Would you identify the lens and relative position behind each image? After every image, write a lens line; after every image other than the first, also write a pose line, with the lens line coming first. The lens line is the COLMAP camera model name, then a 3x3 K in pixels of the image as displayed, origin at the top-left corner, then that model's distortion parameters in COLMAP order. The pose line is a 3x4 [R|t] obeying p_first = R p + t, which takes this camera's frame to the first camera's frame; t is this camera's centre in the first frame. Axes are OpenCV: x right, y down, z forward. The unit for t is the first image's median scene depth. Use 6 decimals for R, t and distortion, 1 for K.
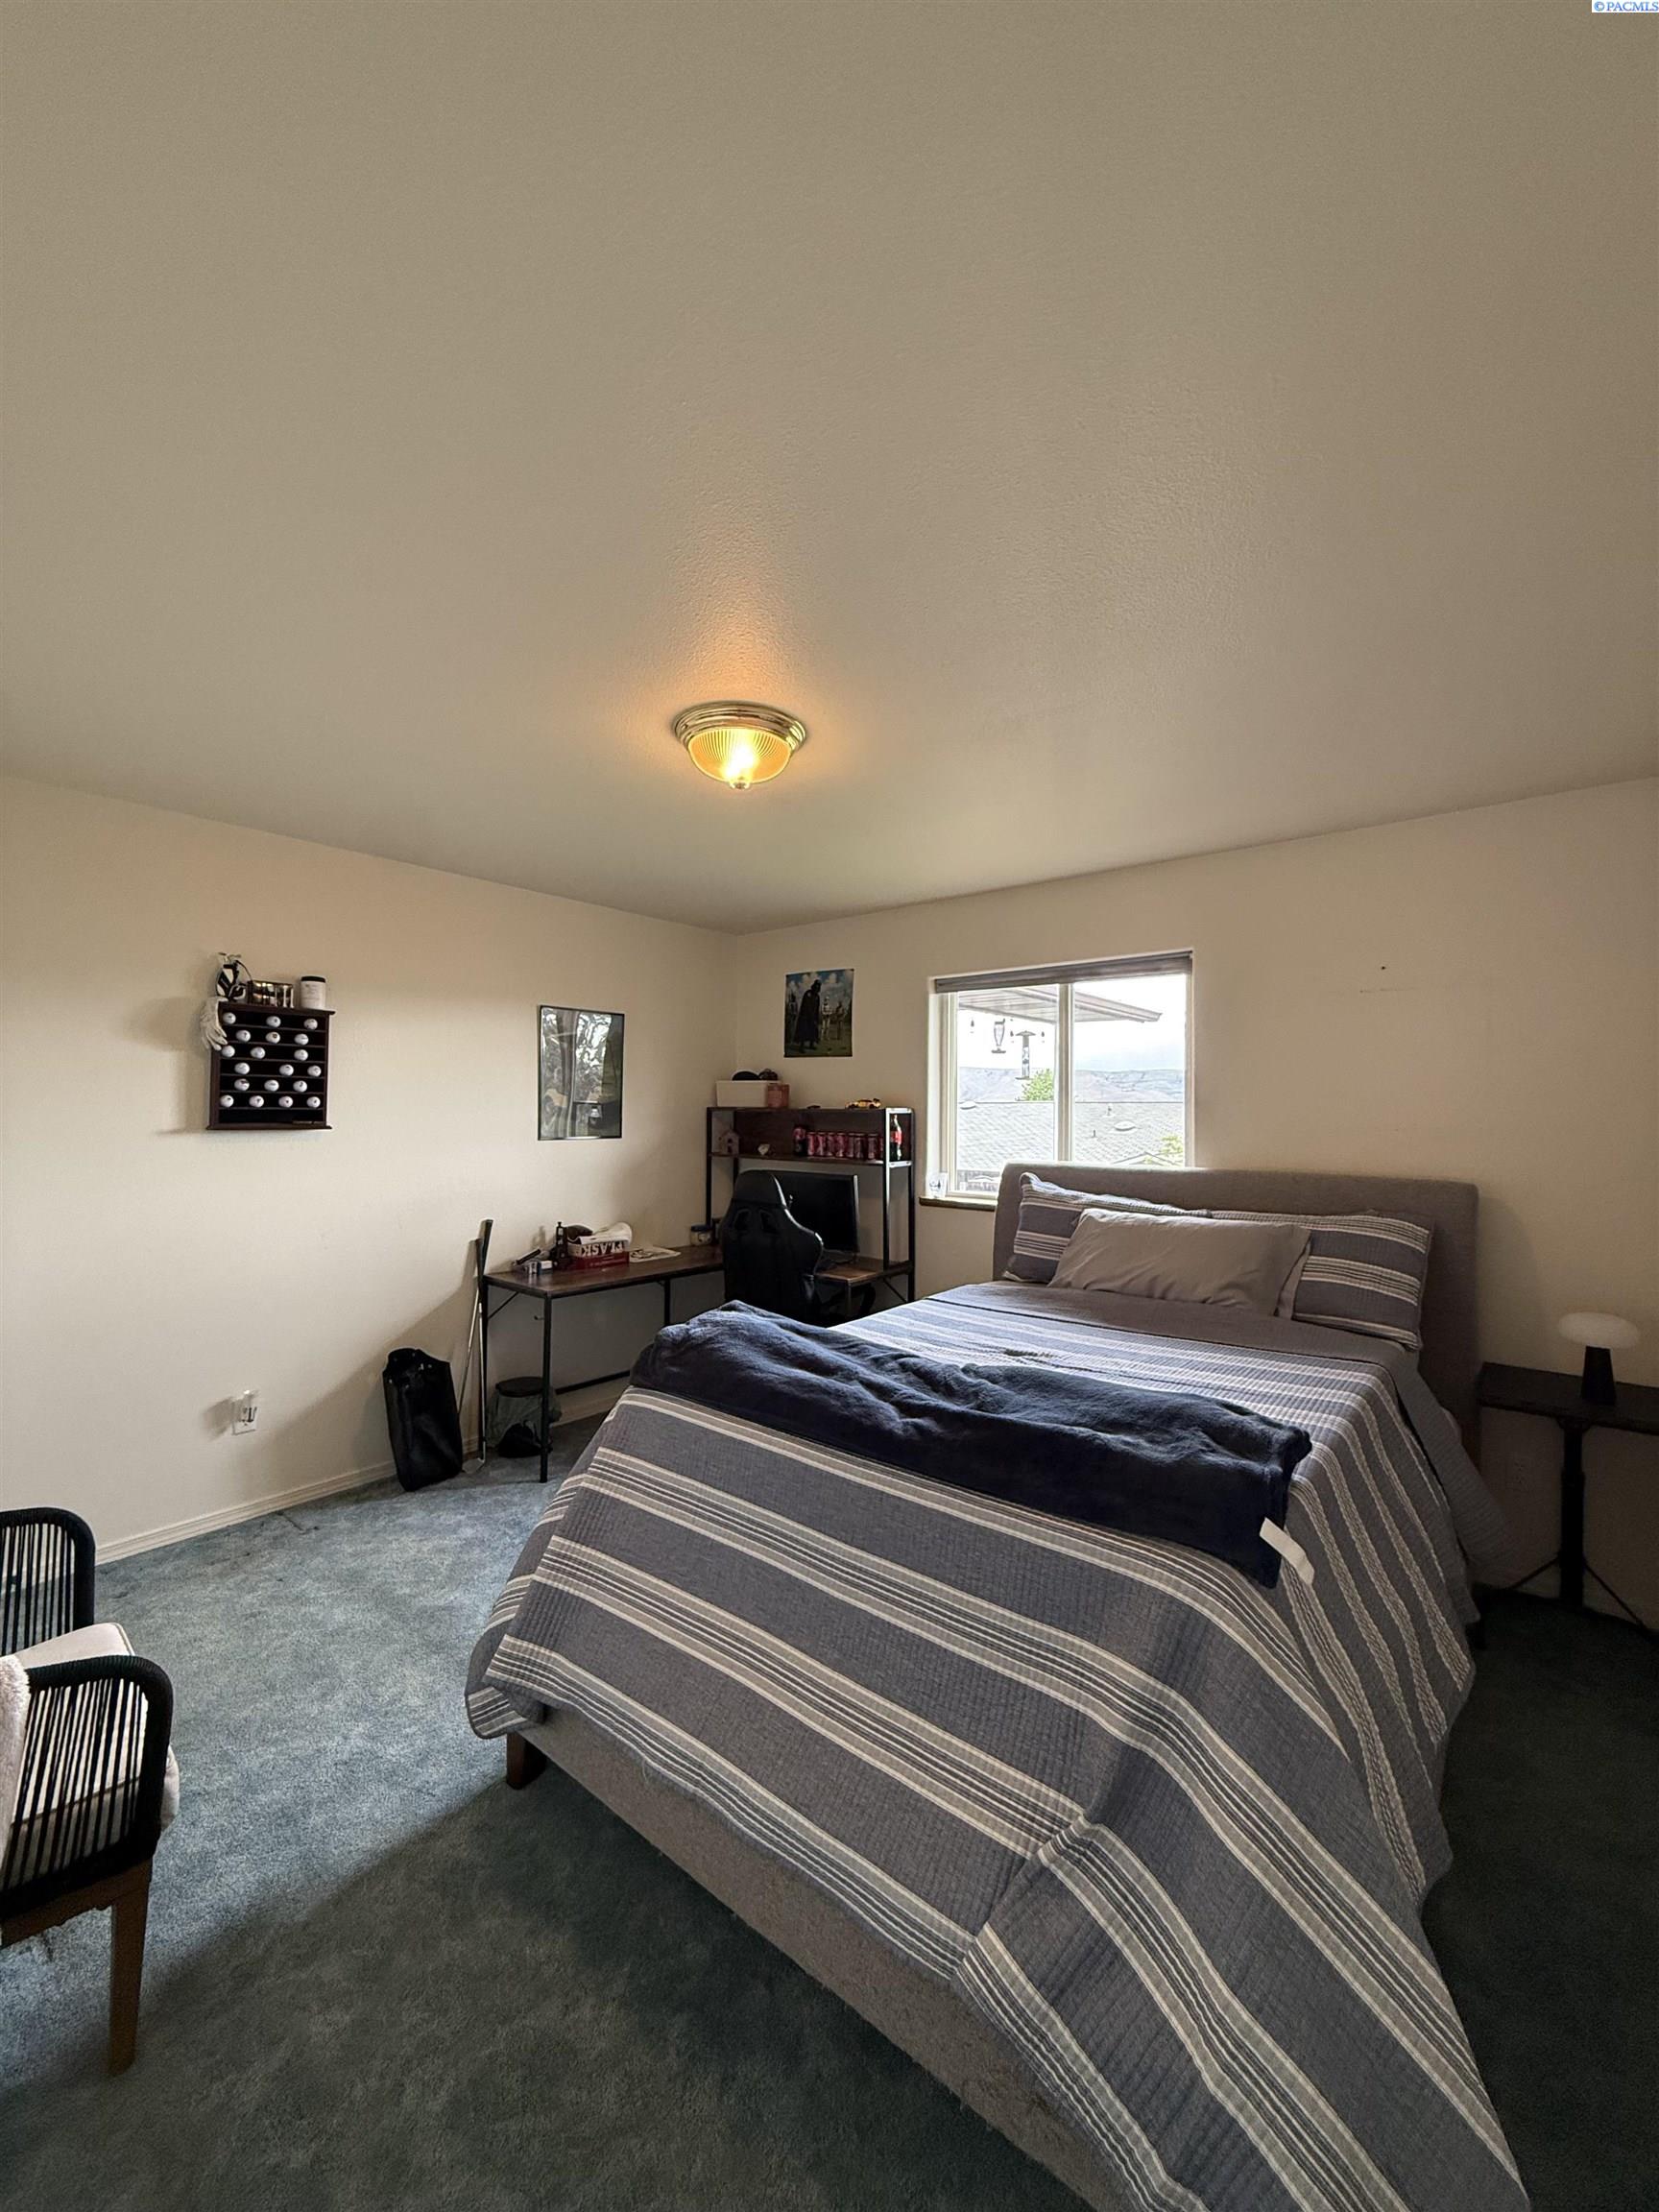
lens RADIAL K [[879.4, 0, 825.7], [0, 879.4, 1098.1], [0, 0, 1]] dist [0.002094, 0.000021]
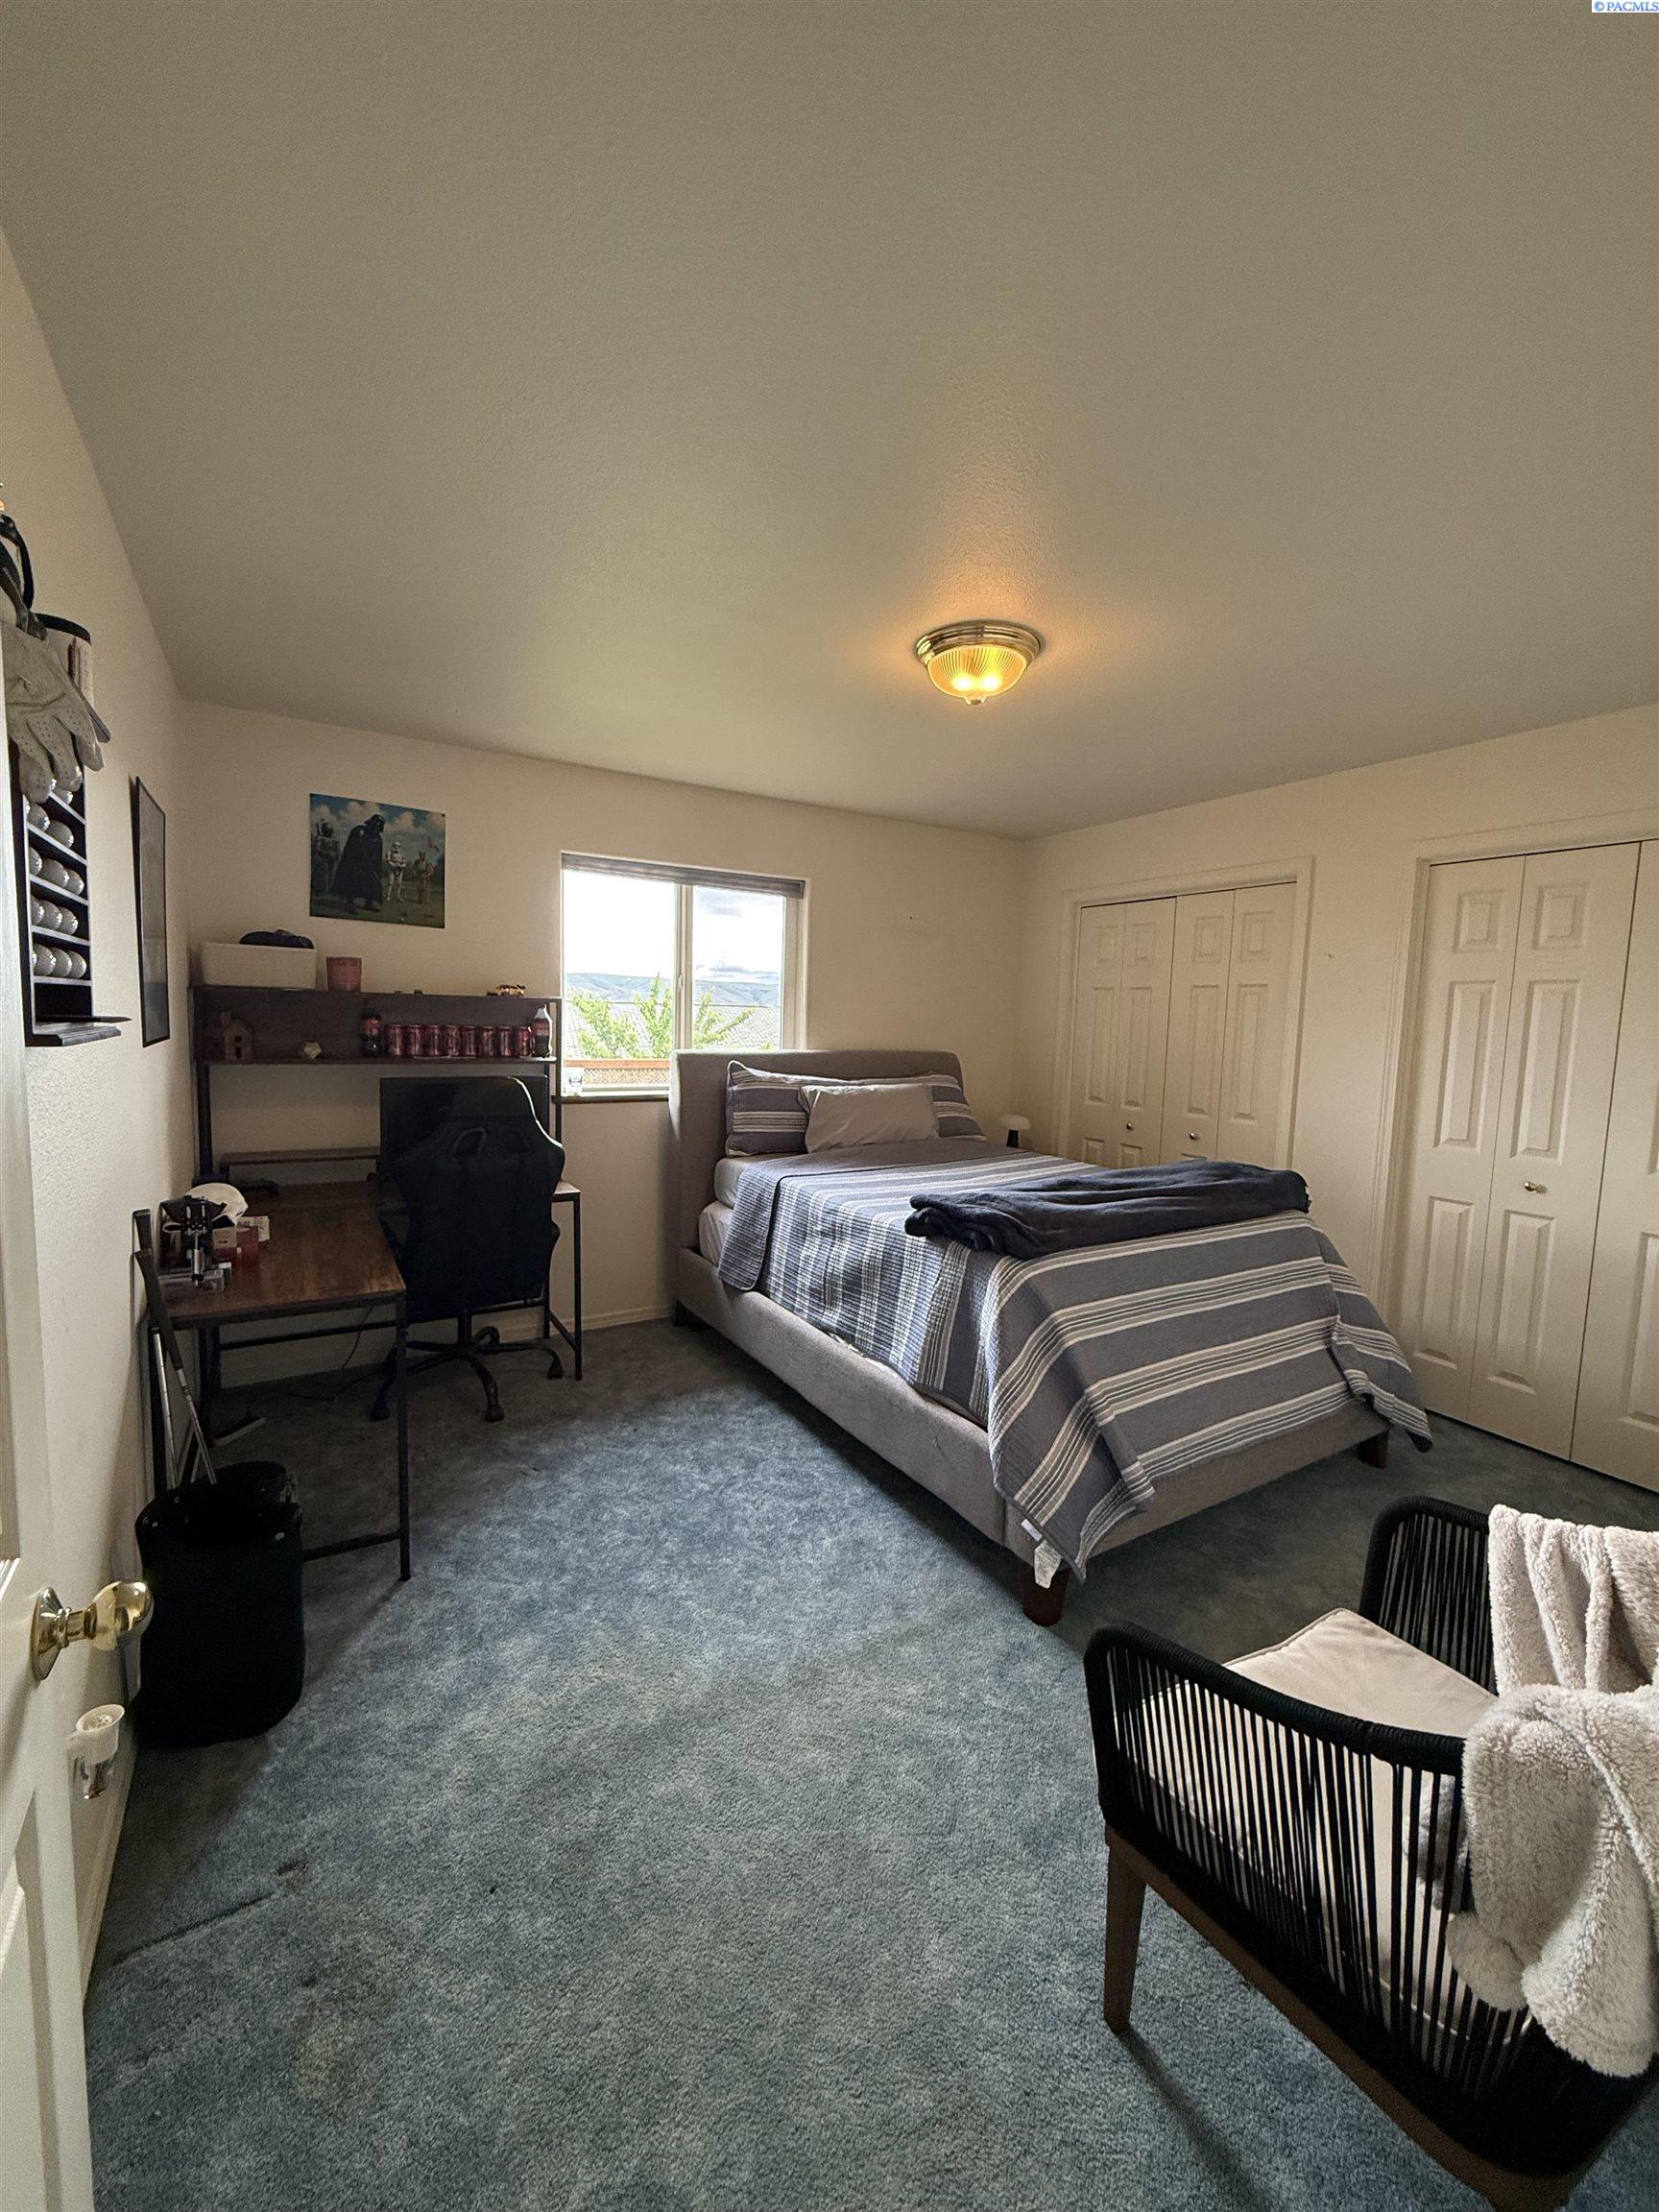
lens RADIAL K [[879.4, 0, 825.7], [0, 879.4, 1098.1], [0, 0, 1]] dist [0.002094, 0.000021]
pose [[0.325698, -0.092427, 0.940945, -0.612497], [-0.043511, 0.992691, 0.112571, 0.000398], [-0.944472, -0.077606, 0.319295, 0.408074]]
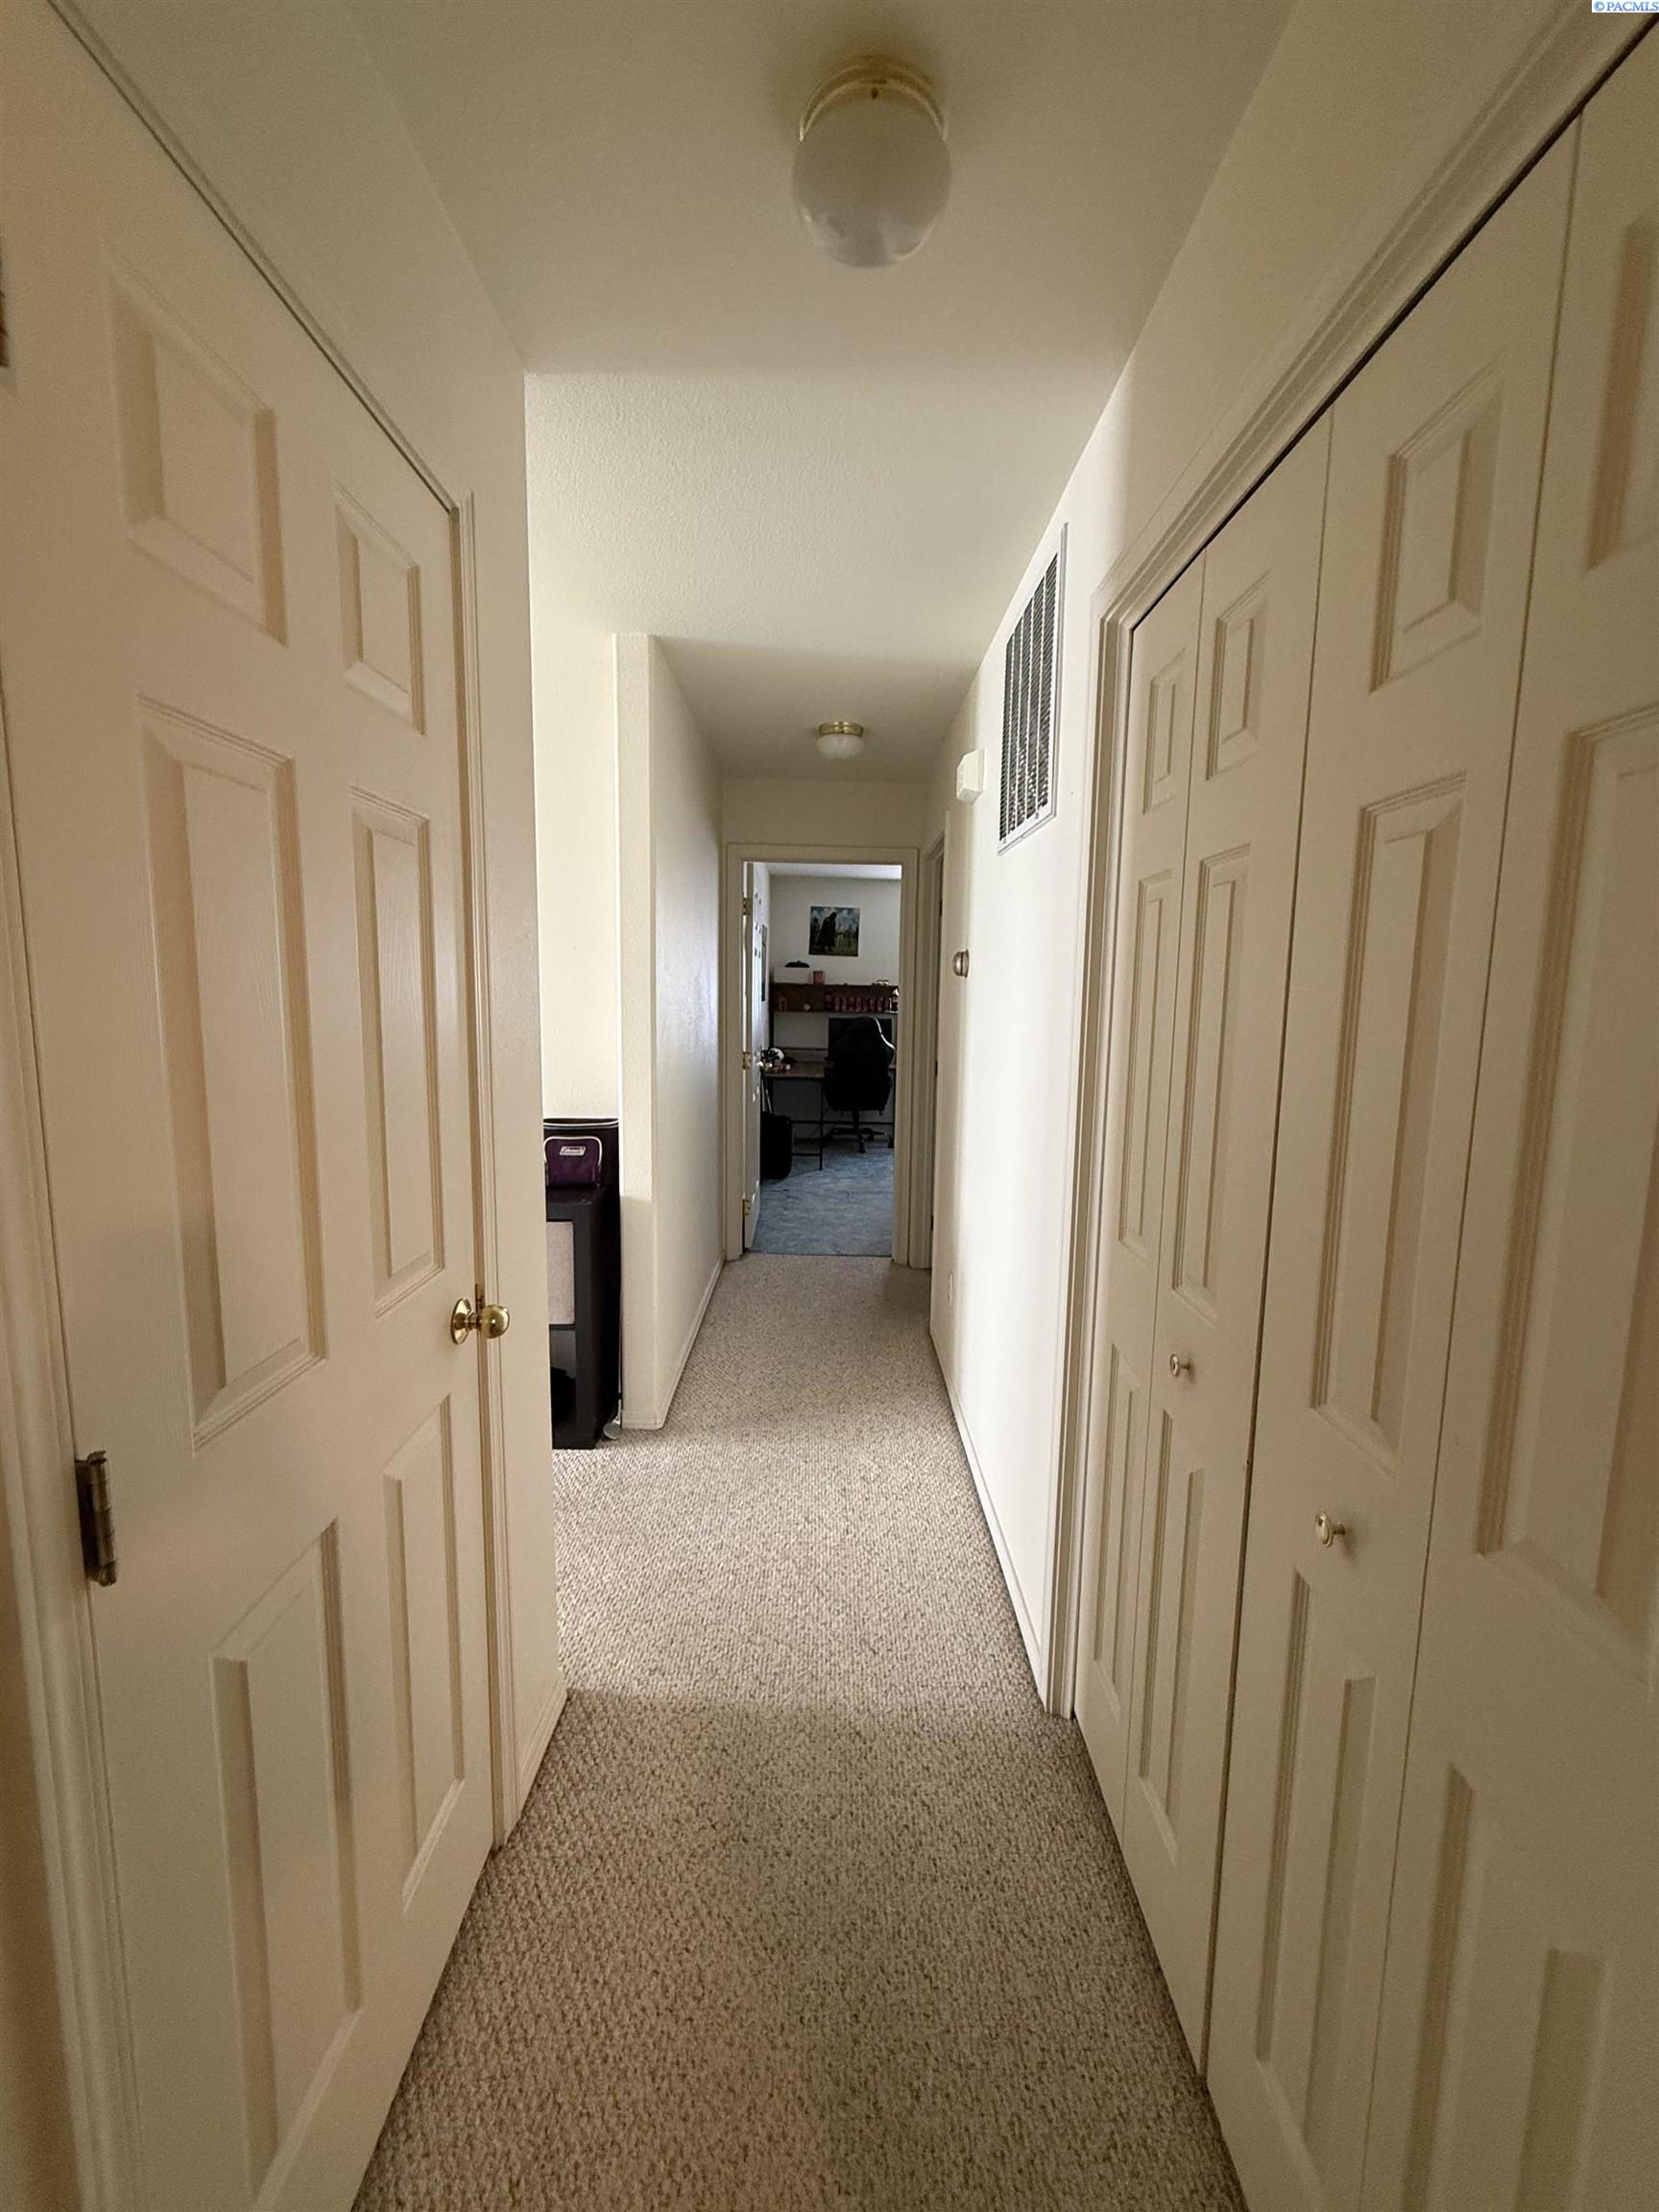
lens RADIAL K [[879.4, 0, 825.7], [0, 879.4, 1098.1], [0, 0, 1]] dist [0.002094, 0.000021]
pose [[0.773661, -0.079218, 0.628628, -1.213801], [-0.016176, 0.989360, 0.144585, -0.018327], [-0.633393, -0.122029, 0.764148, -0.419243]]
